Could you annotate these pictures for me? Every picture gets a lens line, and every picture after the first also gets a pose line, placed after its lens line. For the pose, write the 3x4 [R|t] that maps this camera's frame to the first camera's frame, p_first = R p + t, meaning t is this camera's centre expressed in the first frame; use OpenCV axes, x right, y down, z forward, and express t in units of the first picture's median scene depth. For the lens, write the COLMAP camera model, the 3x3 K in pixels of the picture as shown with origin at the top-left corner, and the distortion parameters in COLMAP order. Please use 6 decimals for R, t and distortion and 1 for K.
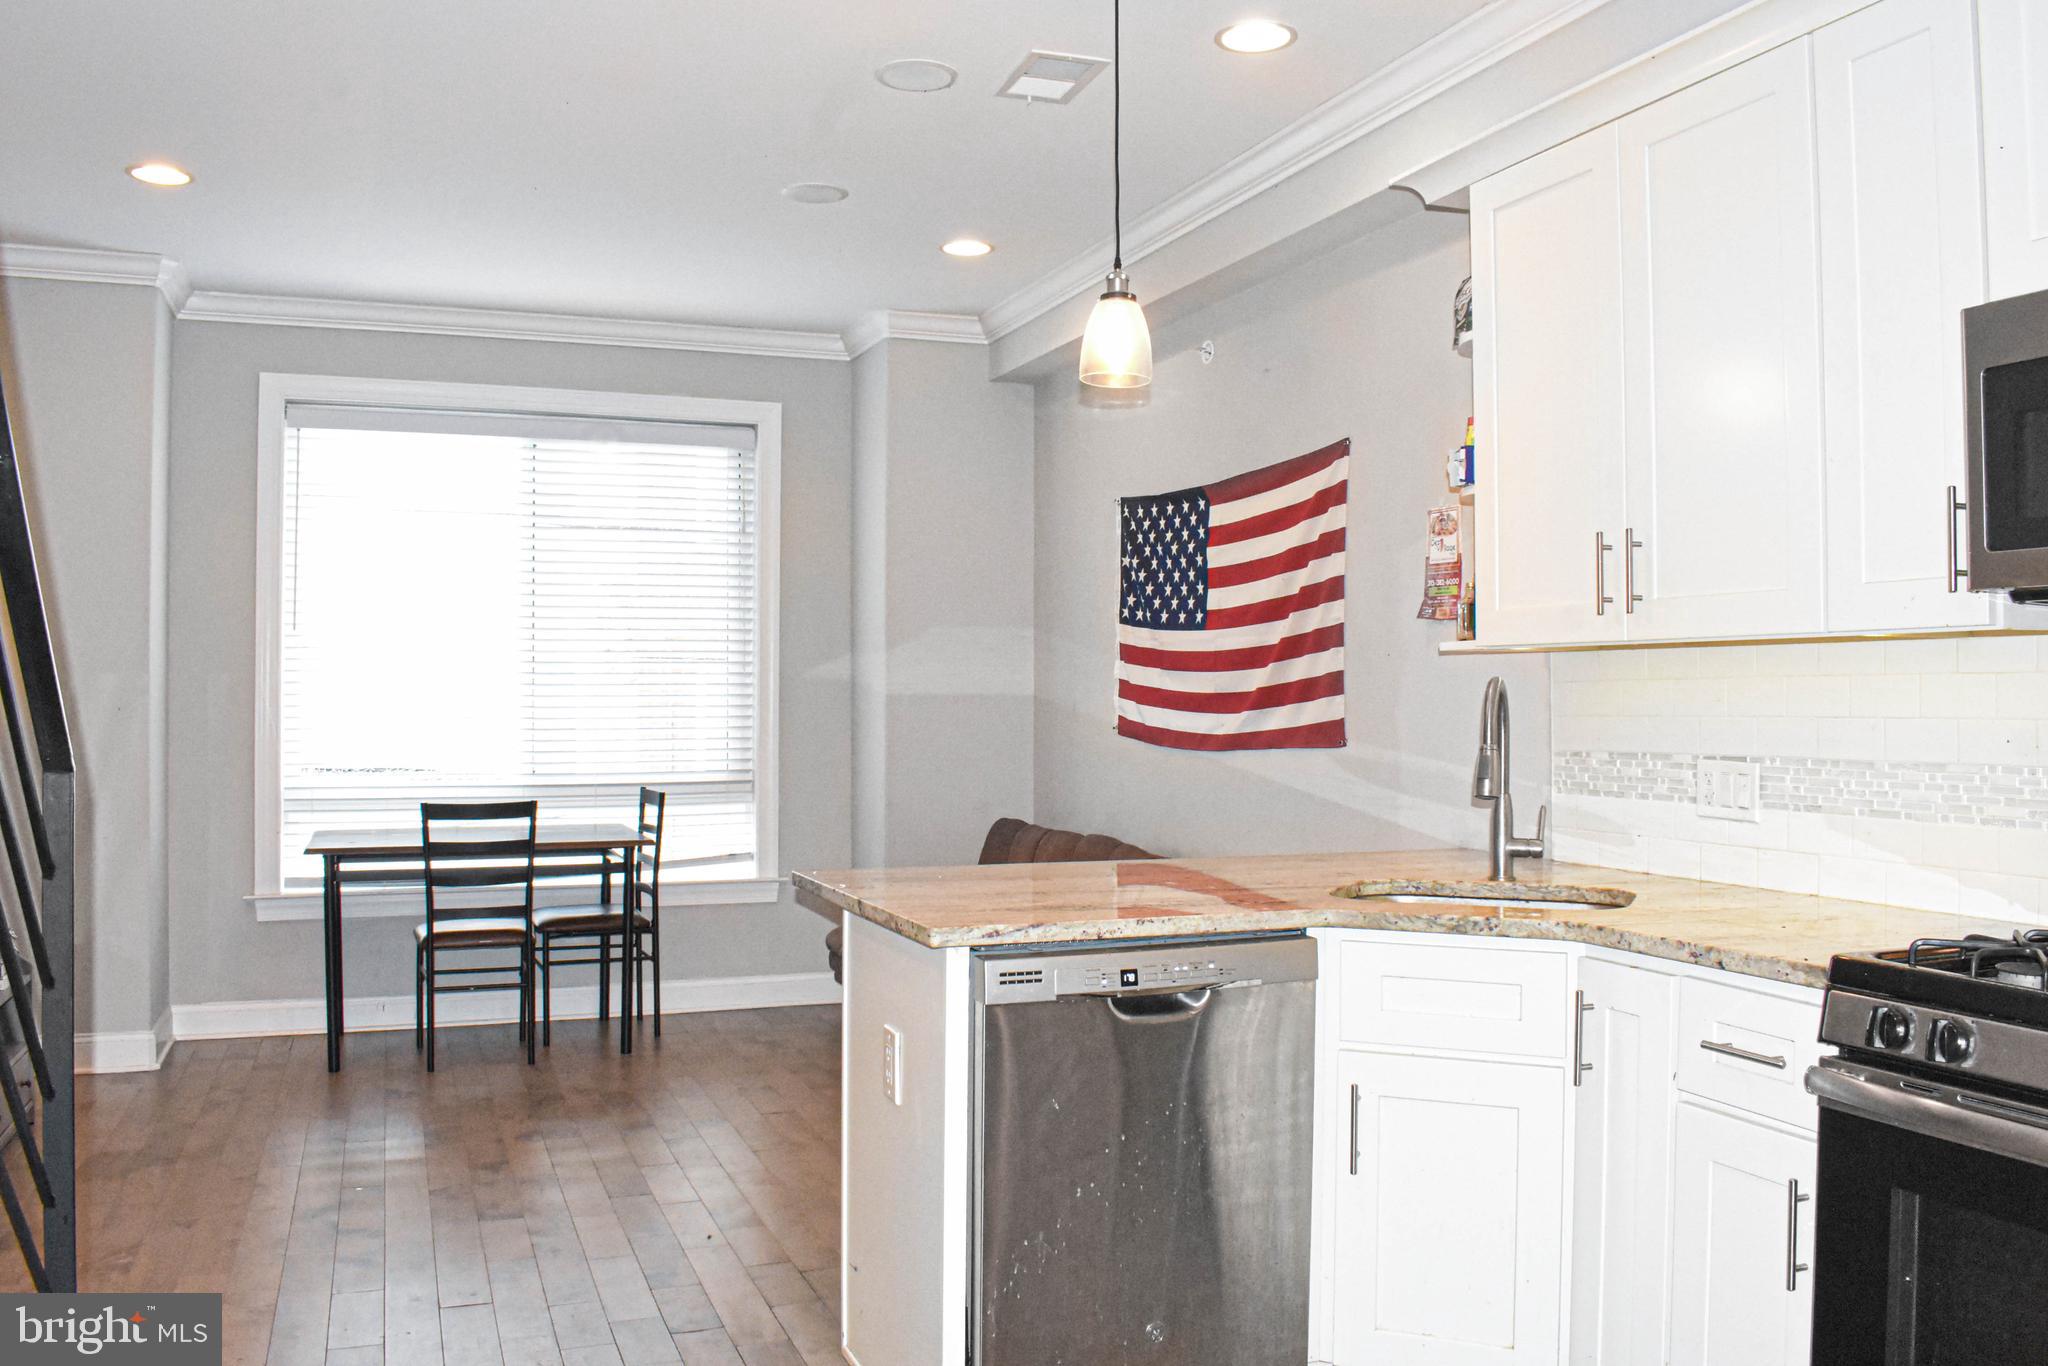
lens RADIAL K [[1622.8, 0, 1024.0], [0, 1622.8, 683.0], [0, 0, 1]] dist [-0.072653, 0.011506]
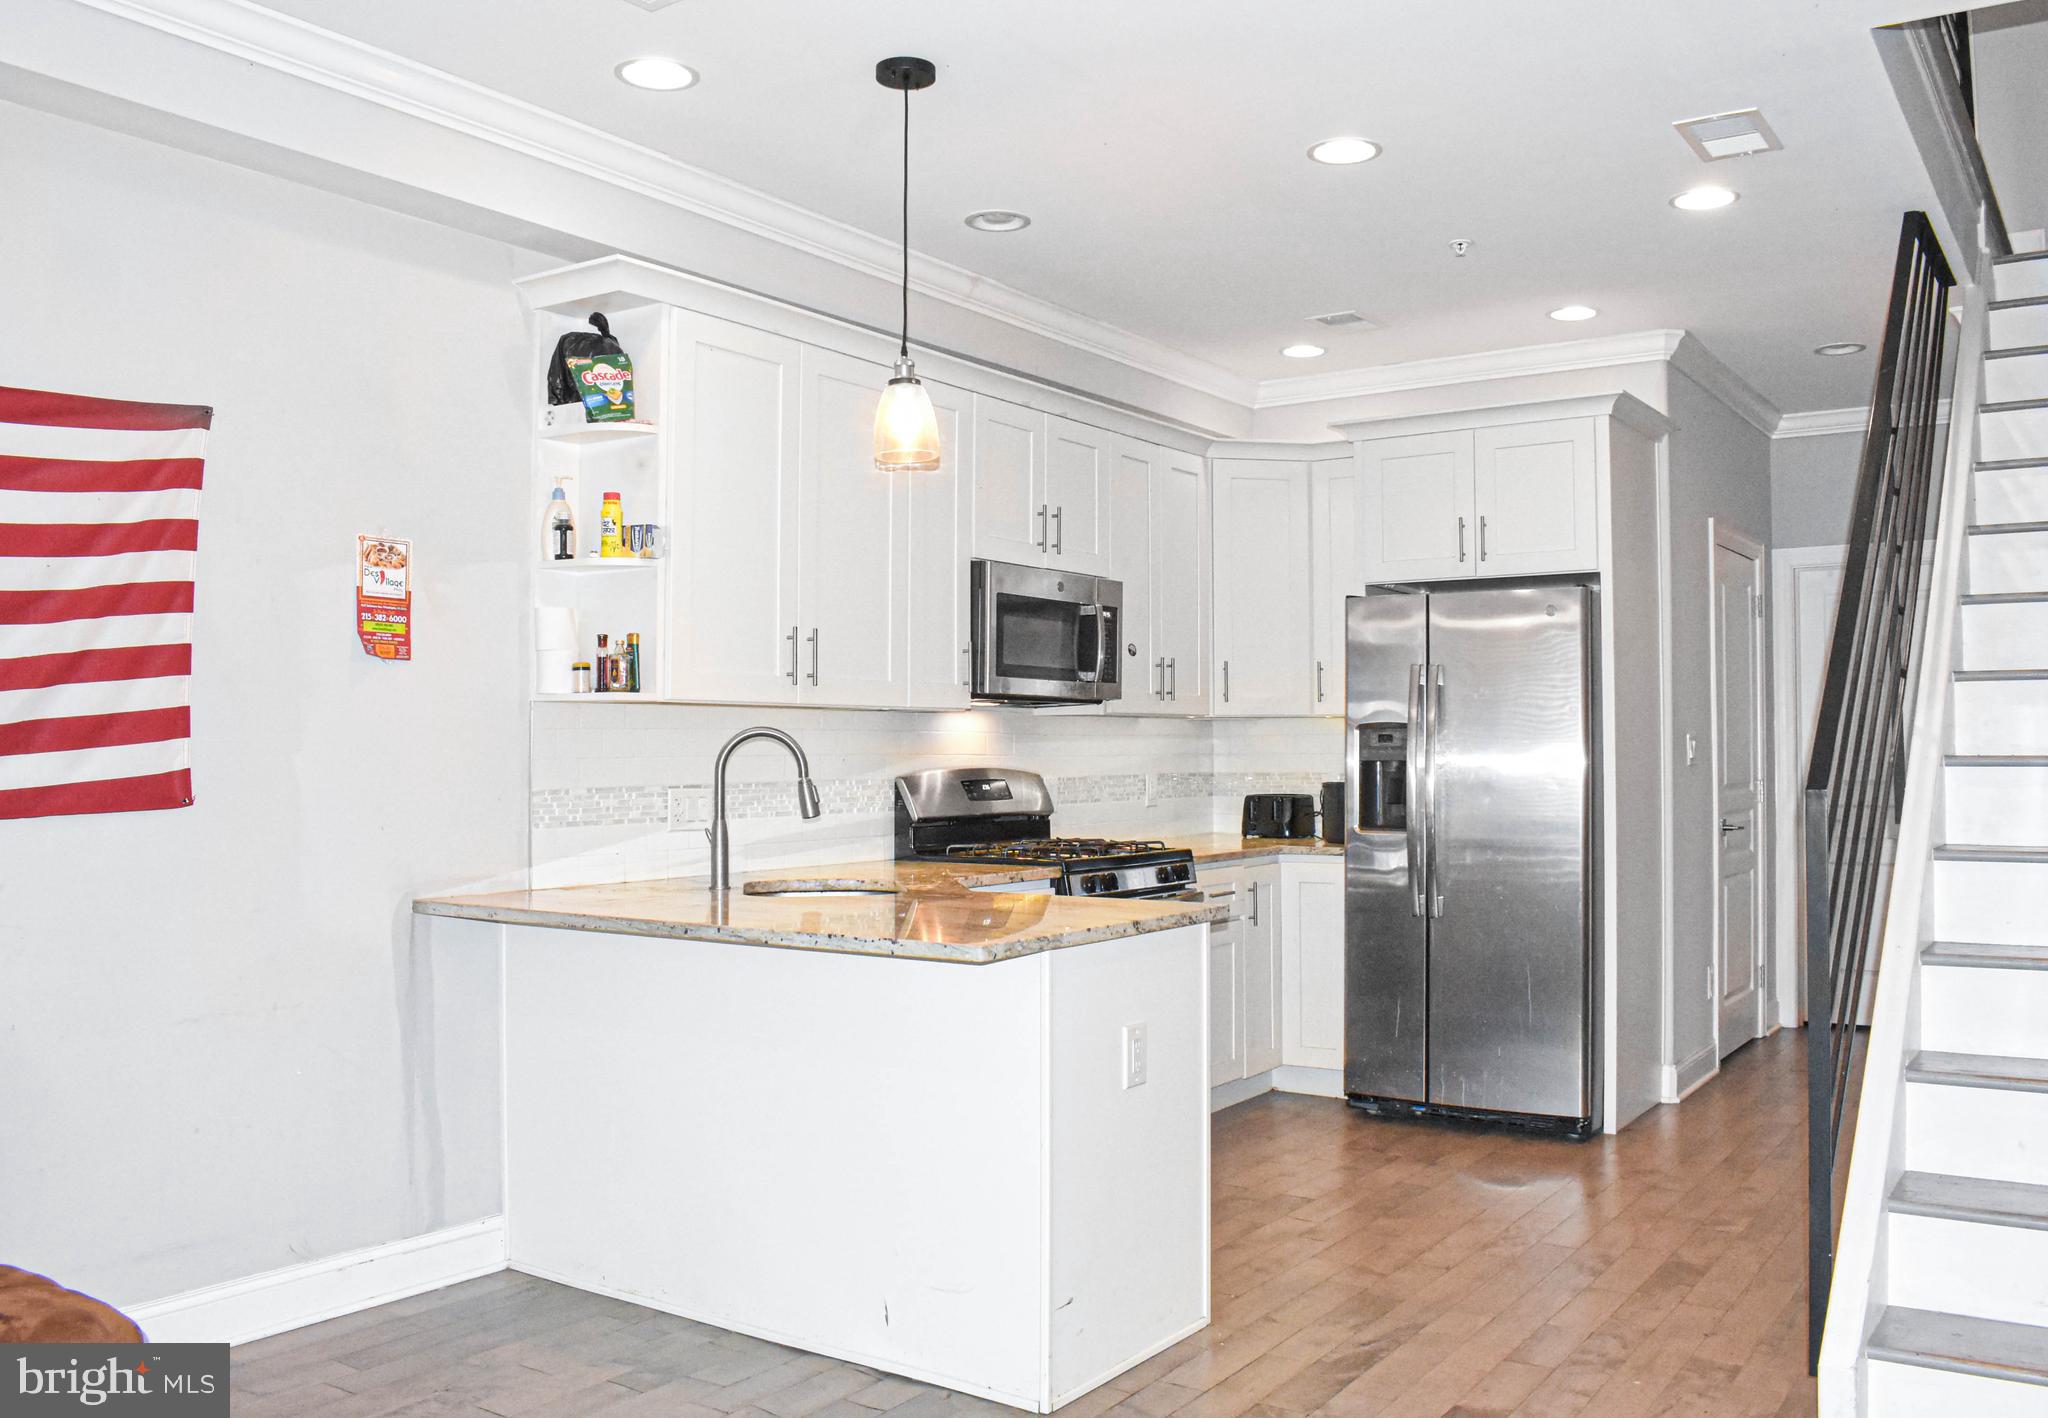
lens RADIAL K [[1749.7, 0, 1024.0], [0, 1749.7, 709.0], [0, 0, 1]] dist [-0.086462, -0.000549]
pose [[-0.549708, 0.019750, 0.835124, -0.563202], [-0.006066, 0.999600, -0.027633, 0.011084], [-0.835335, -0.020256, -0.549368, 0.904289]]
